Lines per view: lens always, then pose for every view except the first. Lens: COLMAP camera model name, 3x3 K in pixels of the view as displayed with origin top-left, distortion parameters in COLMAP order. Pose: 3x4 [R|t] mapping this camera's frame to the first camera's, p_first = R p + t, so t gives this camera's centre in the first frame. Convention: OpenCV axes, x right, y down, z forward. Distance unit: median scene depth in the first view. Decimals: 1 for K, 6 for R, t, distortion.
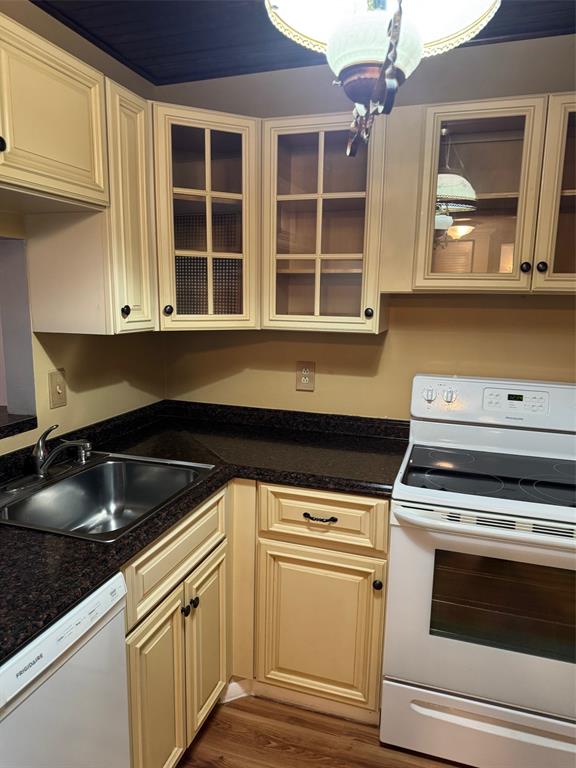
lens RADIAL K [[539.6, 0, 288.0], [0, 539.6, 384.0], [0, 0, 1]] dist [0.128226, -0.212808]
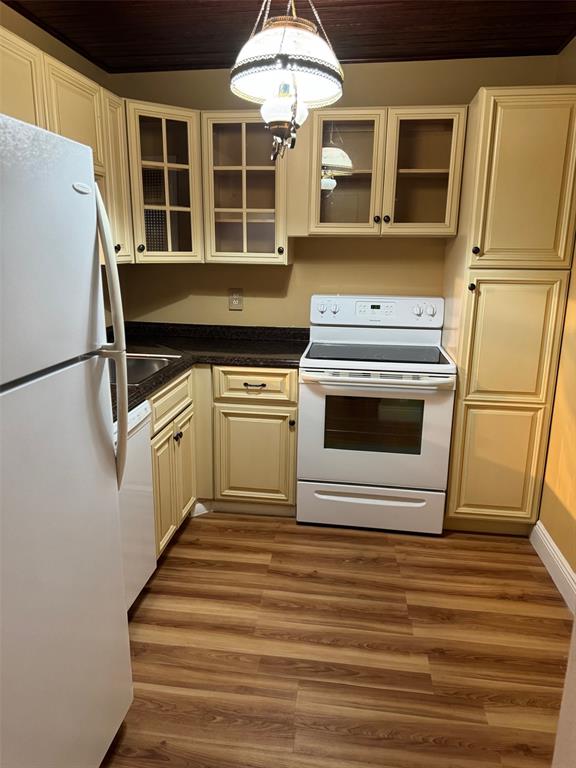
lens RADIAL K [[539.6, 0, 288.0], [0, 539.6, 384.0], [0, 0, 1]] dist [0.128226, -0.212808]
pose [[0.983956, -0.049545, 0.171391, -0.106922], [0.034682, 0.995459, 0.088651, 0.105502], [-0.175005, -0.081284, 0.981206, -0.508177]]
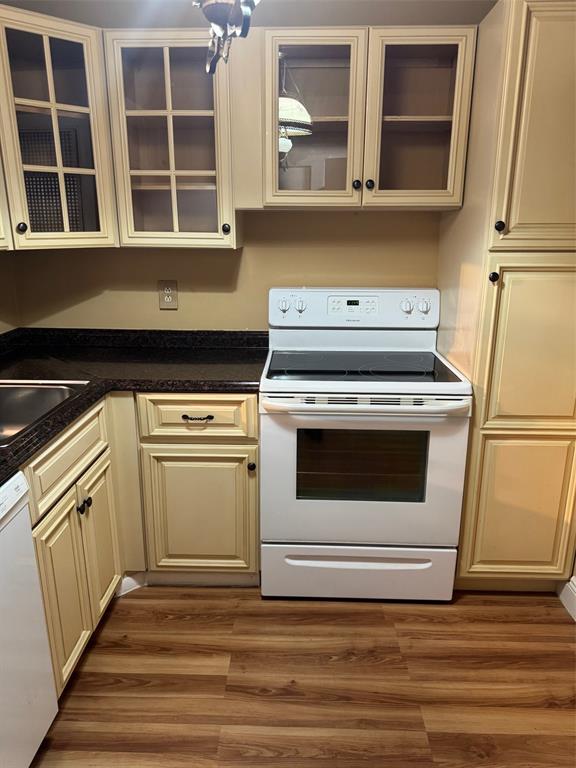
lens RADIAL K [[539.6, 0, 288.0], [0, 539.6, 384.0], [0, 0, 1]] dist [0.128226, -0.212808]
pose [[0.960522, -0.091868, 0.262599, -0.046448], [0.060702, 0.990368, 0.124442, 0.048580], [-0.271502, -0.103589, 0.956847, -0.104460]]
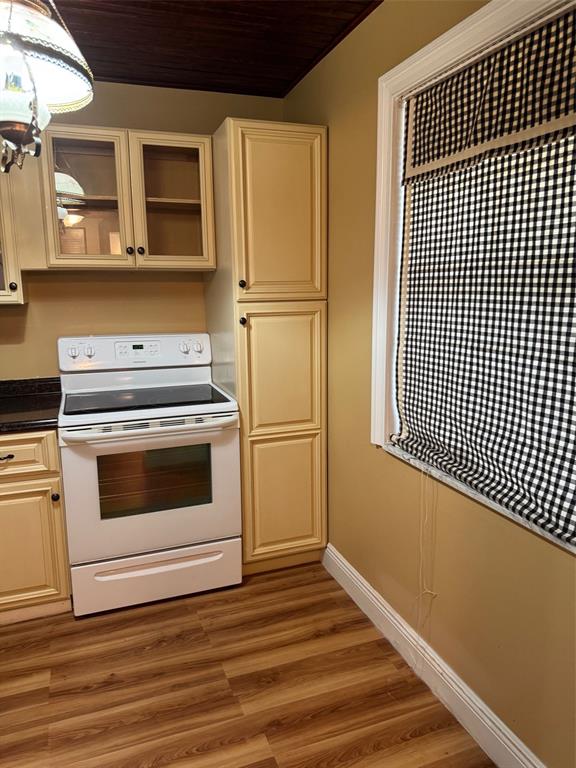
lens RADIAL K [[541.0, 0, 284.5], [0, 541.0, 385.4], [0, 0, 1]] dist [0.068313, -0.087084]
pose [[0.788557, -0.140159, 0.598776, -0.136430], [0.124800, 0.989893, 0.067355, 0.081459], [-0.602165, 0.021614, 0.798079, -0.335123]]
